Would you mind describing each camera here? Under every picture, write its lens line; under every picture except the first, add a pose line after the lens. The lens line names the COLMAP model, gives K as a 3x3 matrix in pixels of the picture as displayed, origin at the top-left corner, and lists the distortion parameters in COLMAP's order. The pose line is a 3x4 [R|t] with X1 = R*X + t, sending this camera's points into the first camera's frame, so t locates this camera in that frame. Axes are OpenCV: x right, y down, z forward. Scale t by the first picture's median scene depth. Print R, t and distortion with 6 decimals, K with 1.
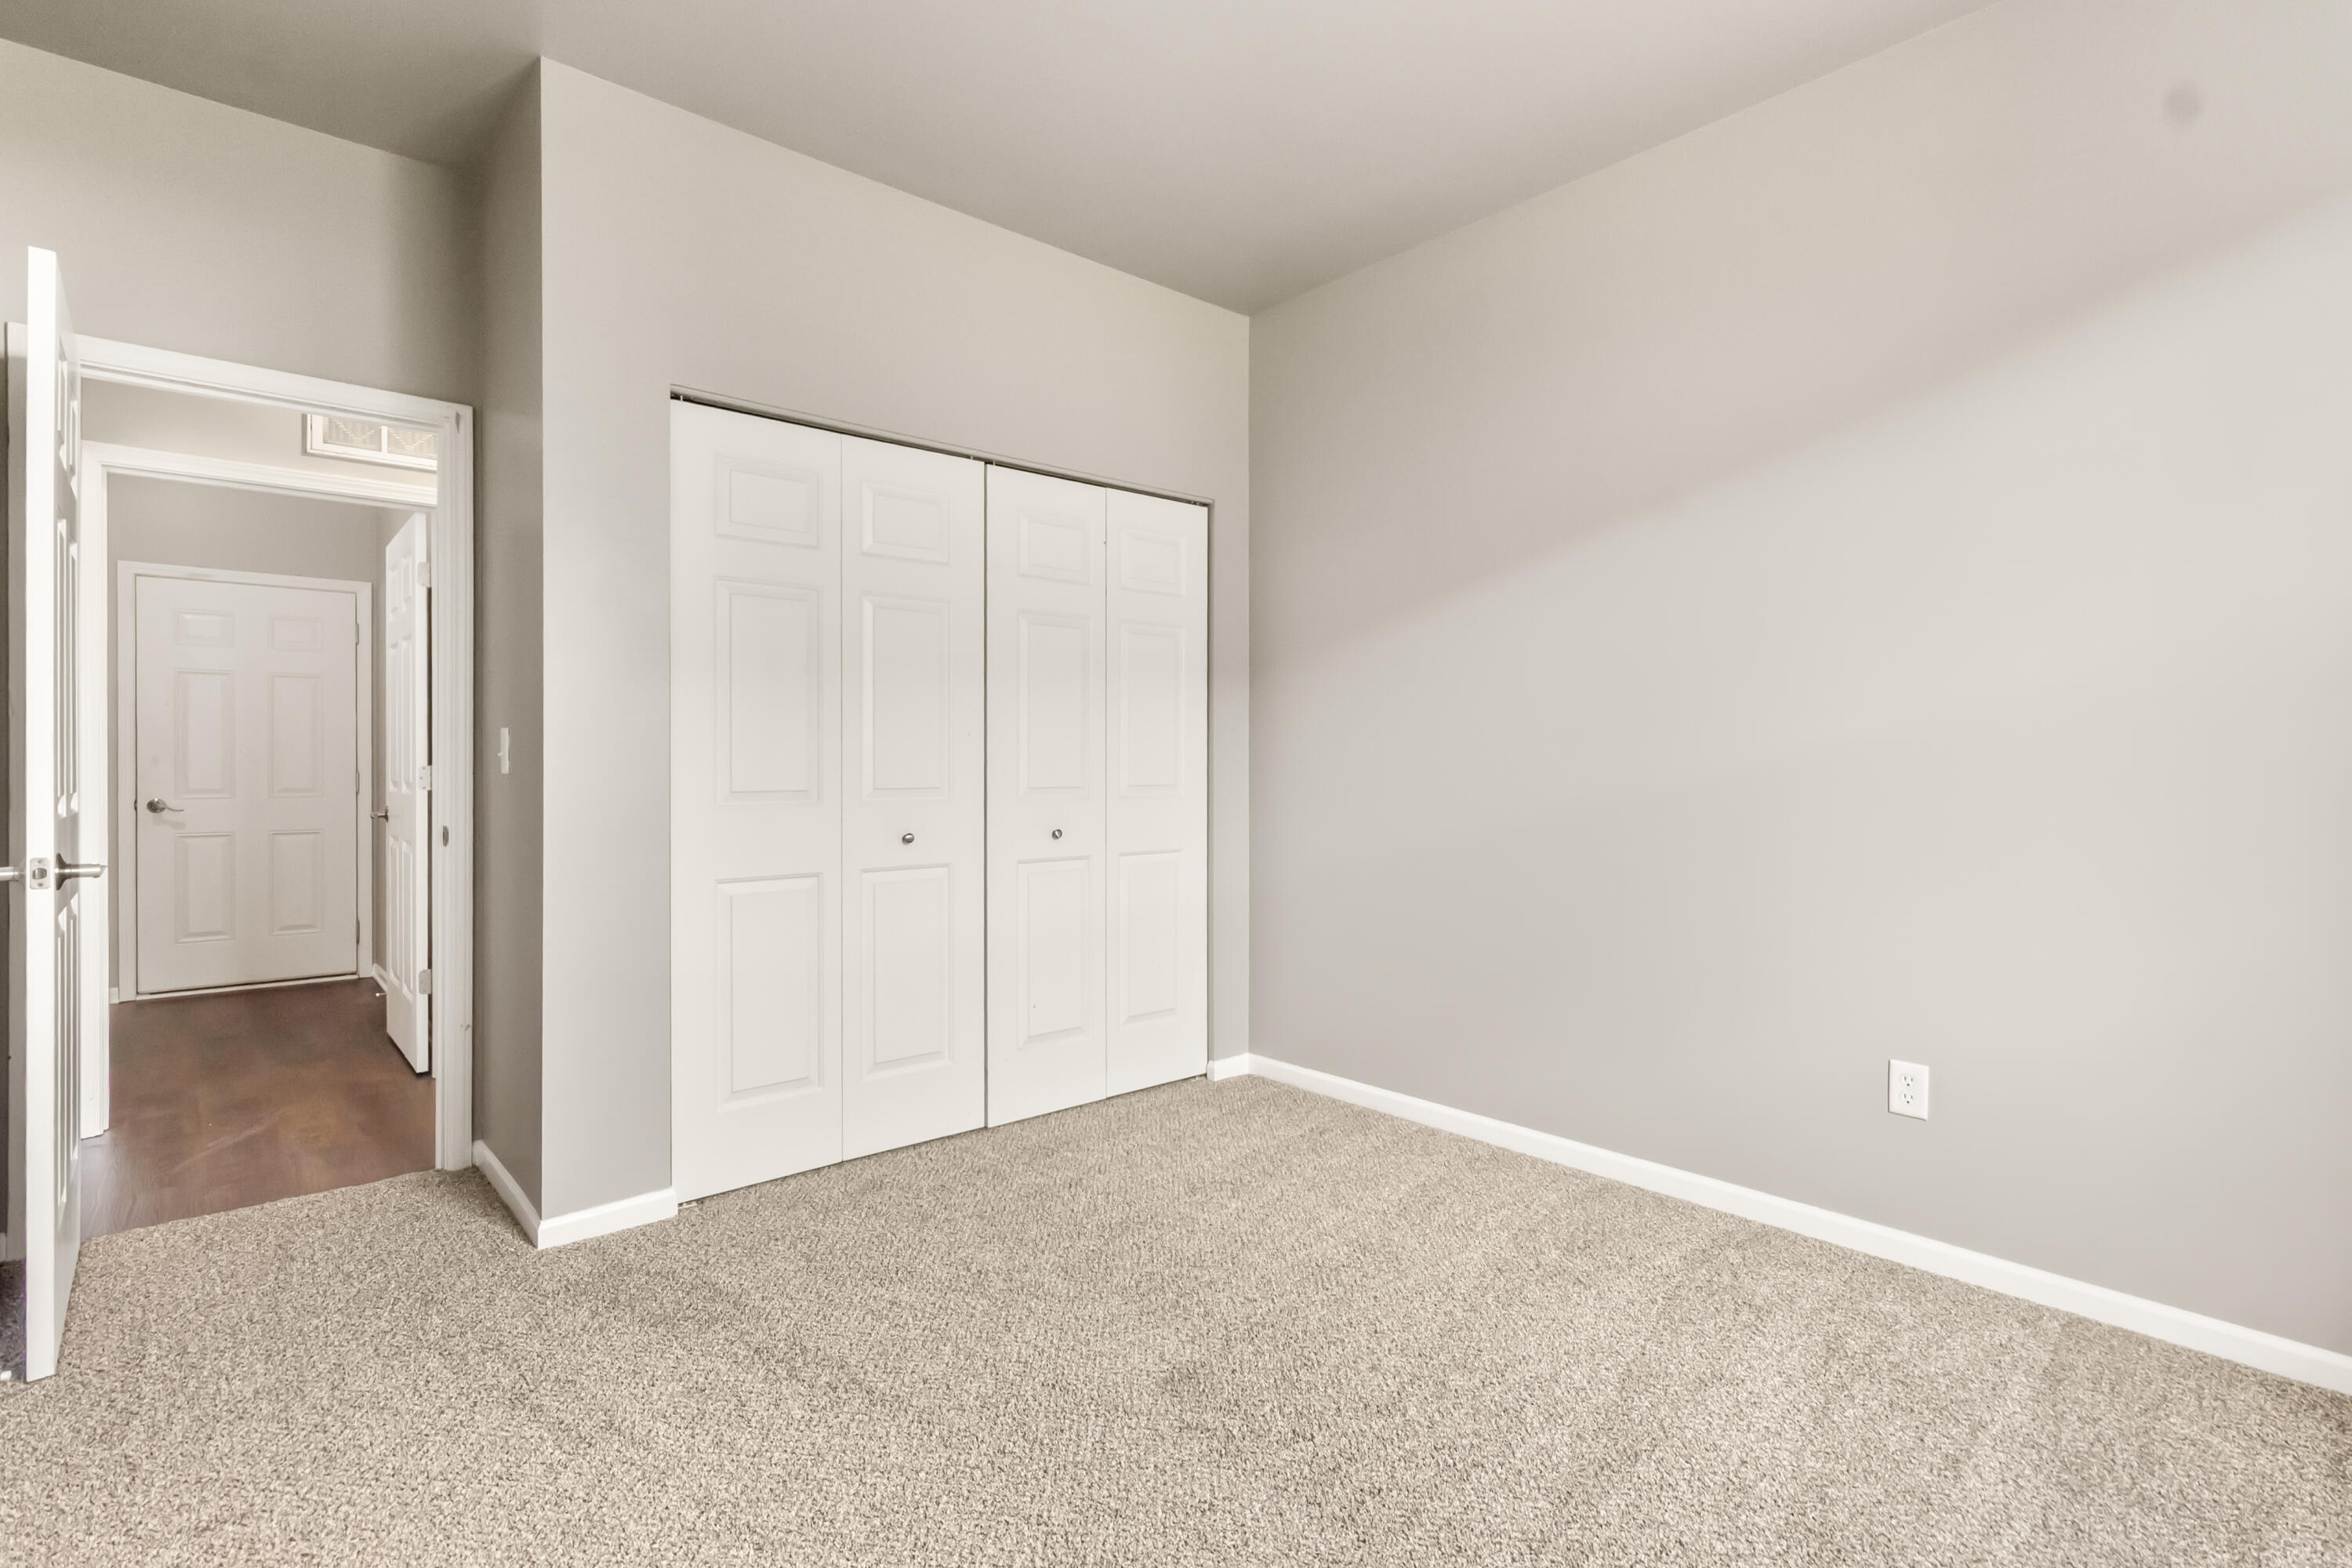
lens RADIAL K [[1128.7, 0, 1176.1], [0, 1128.7, 775.9], [0, 0, 1]] dist [0.006815, 0.001282]
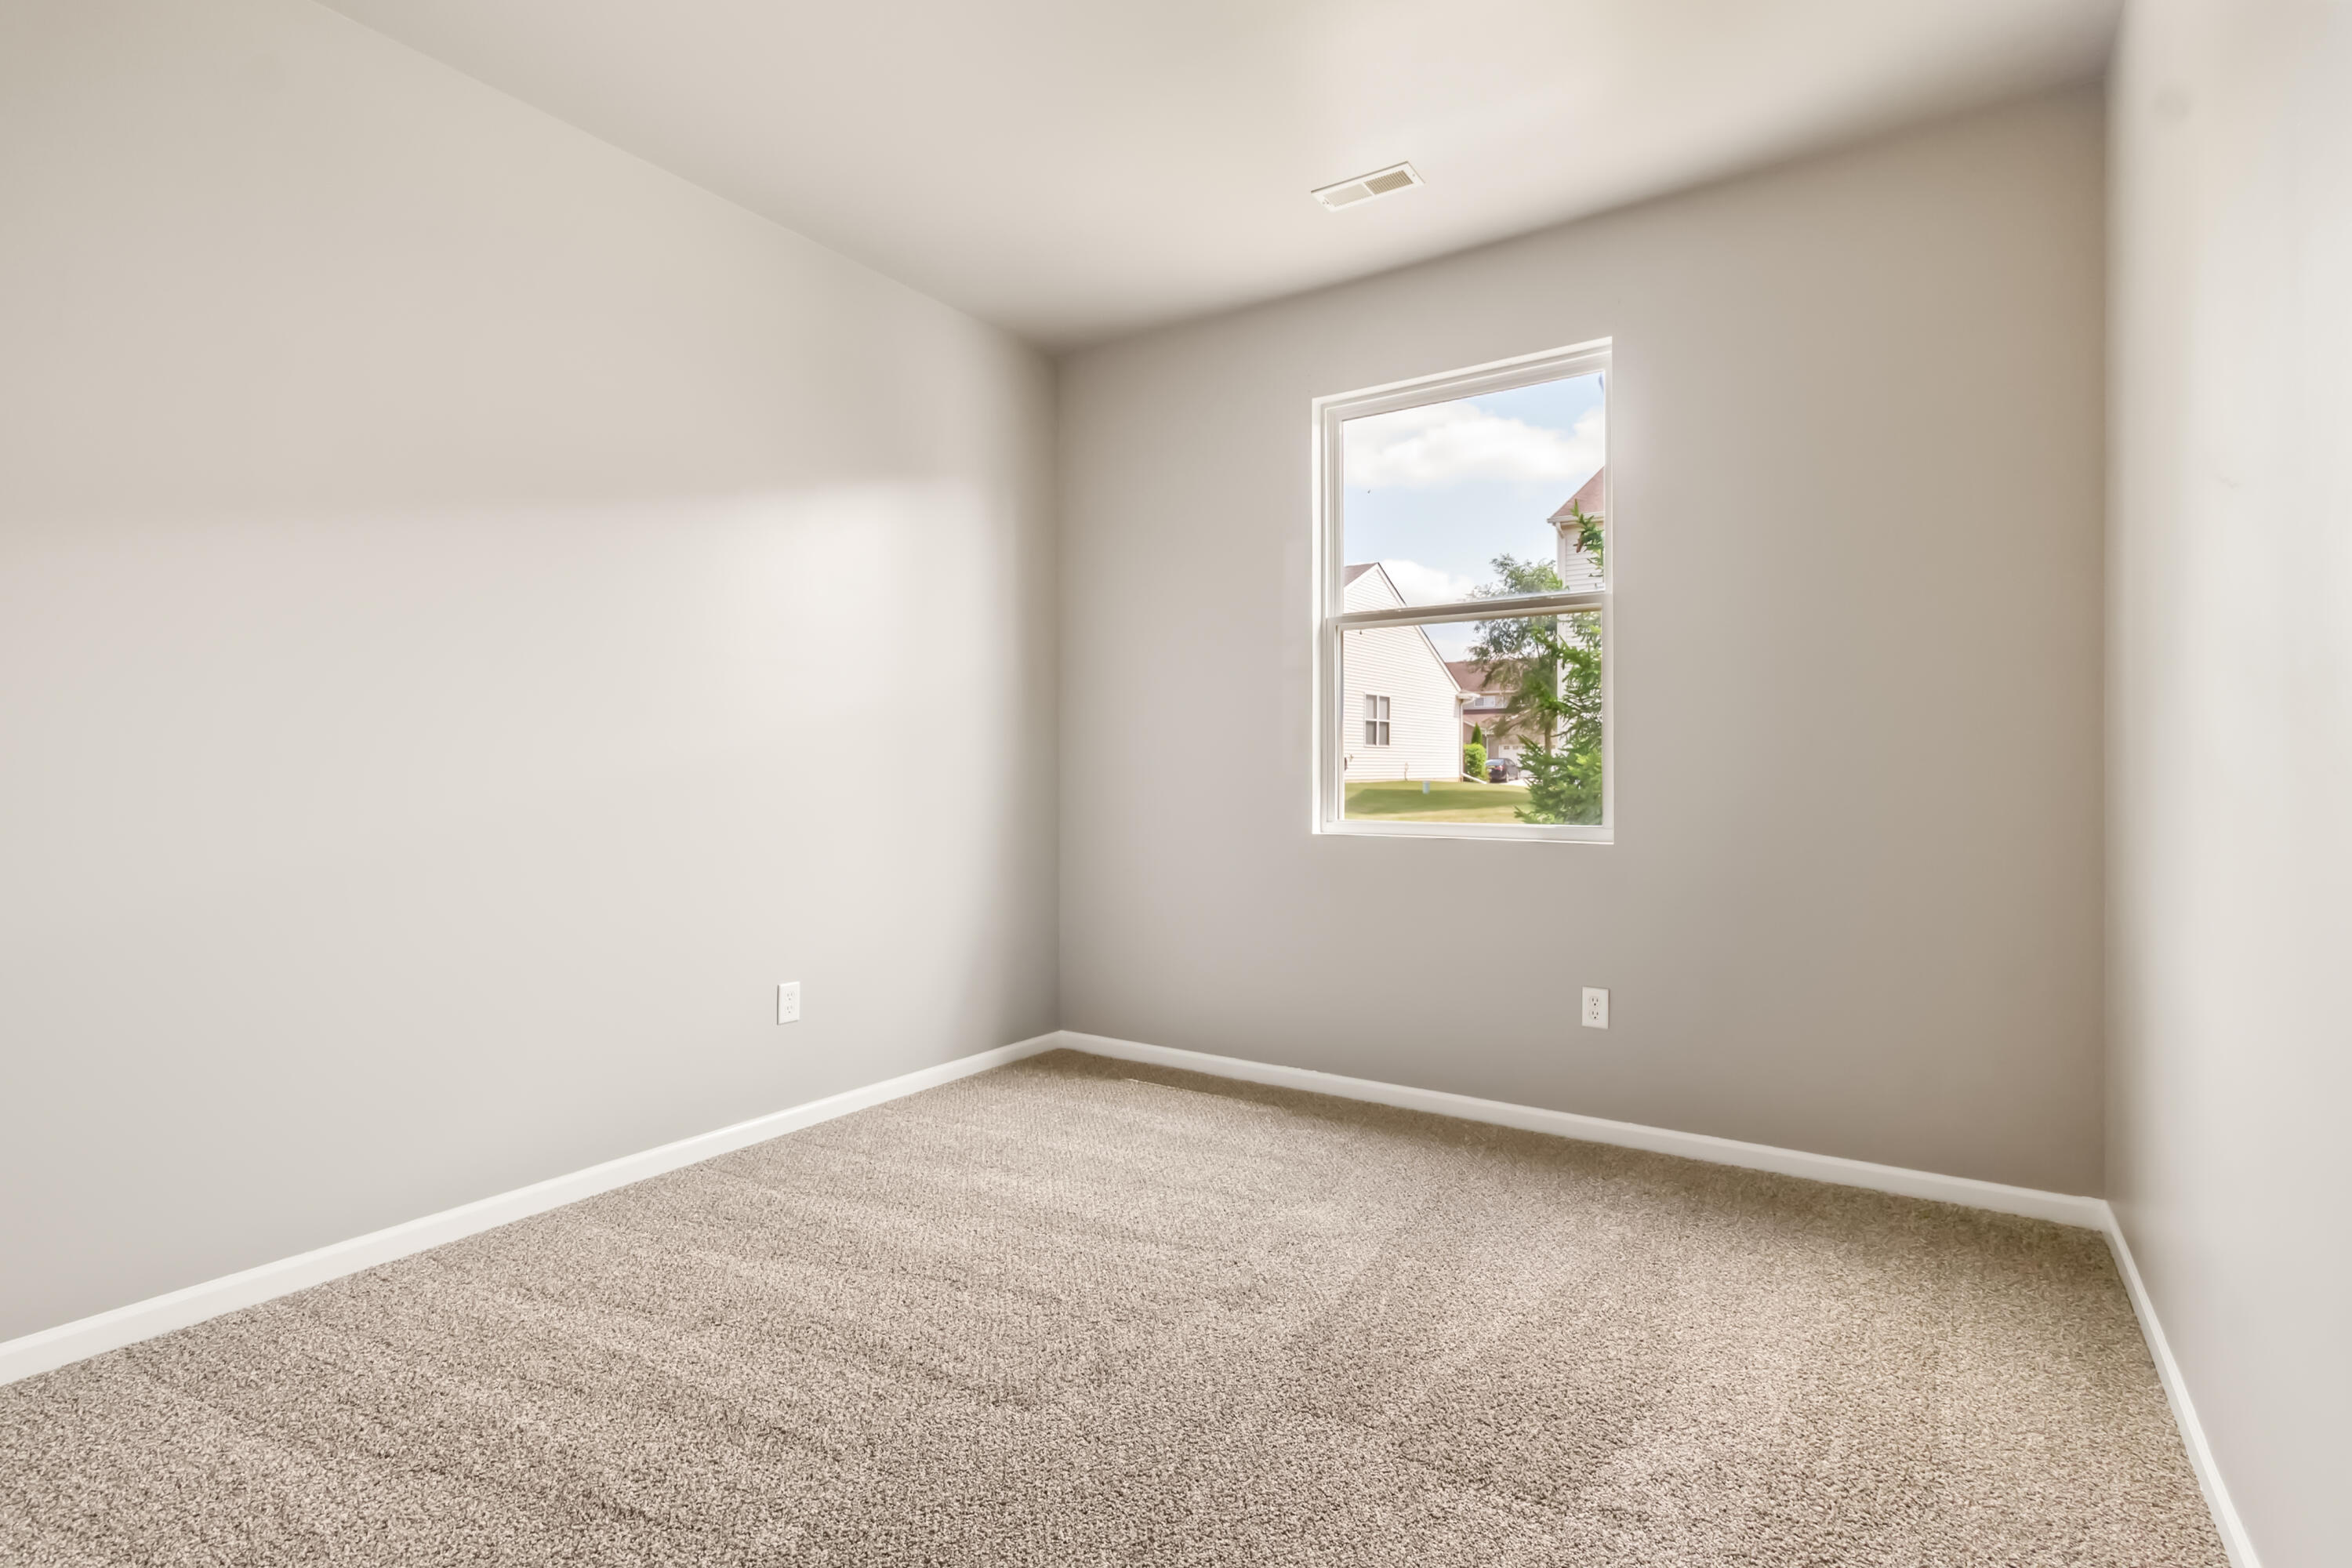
lens RADIAL K [[1128.7, 0, 1176.0], [0, 1128.7, 776.5], [0, 0, 1]] dist [0.006815, 0.001282]
pose [[-0.256760, -0.008138, 0.966441, -0.785034], [0.008787, 0.999904, 0.010755, -0.004089], [-0.966435, 0.011254, -0.256664, 0.908459]]
